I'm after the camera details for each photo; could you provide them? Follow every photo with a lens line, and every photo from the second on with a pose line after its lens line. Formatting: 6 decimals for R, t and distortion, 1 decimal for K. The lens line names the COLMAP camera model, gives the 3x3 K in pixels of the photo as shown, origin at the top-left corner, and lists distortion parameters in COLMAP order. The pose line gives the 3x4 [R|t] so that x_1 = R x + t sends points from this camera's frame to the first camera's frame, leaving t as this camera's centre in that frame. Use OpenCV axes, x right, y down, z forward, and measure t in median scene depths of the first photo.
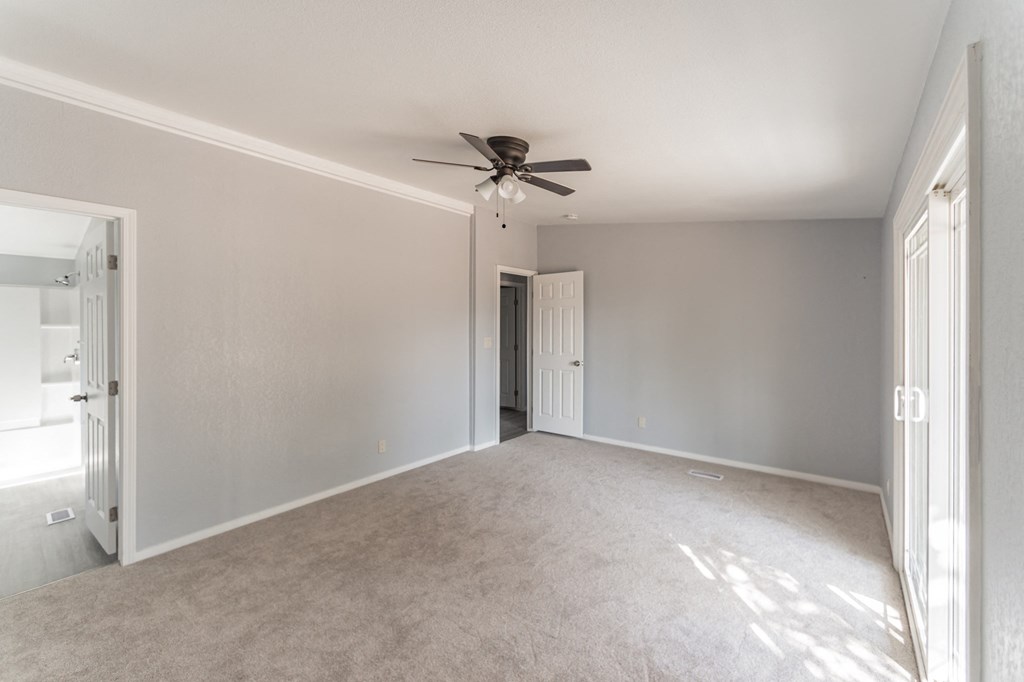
lens RADIAL K [[415.6, 0, 505.6], [0, 415.6, 328.4], [0, 0, 1]] dist [-0.000148, -0.000255]
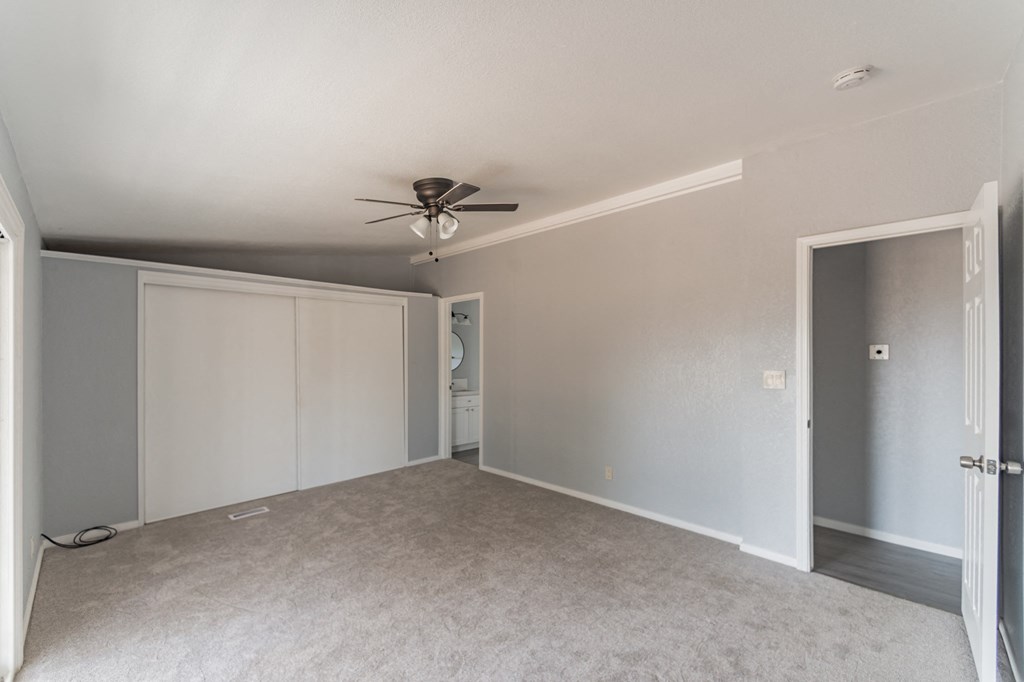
lens RADIAL K [[415.6, 0, 510.5], [0, 415.6, 347.7], [0, 0, 1]] dist [-0.000148, -0.000255]
pose [[-0.081949, -0.001155, -0.996636, 0.573501], [0.000396, 0.999999, -0.001192, -0.009436], [0.996636, -0.000493, -0.081948, 0.697724]]
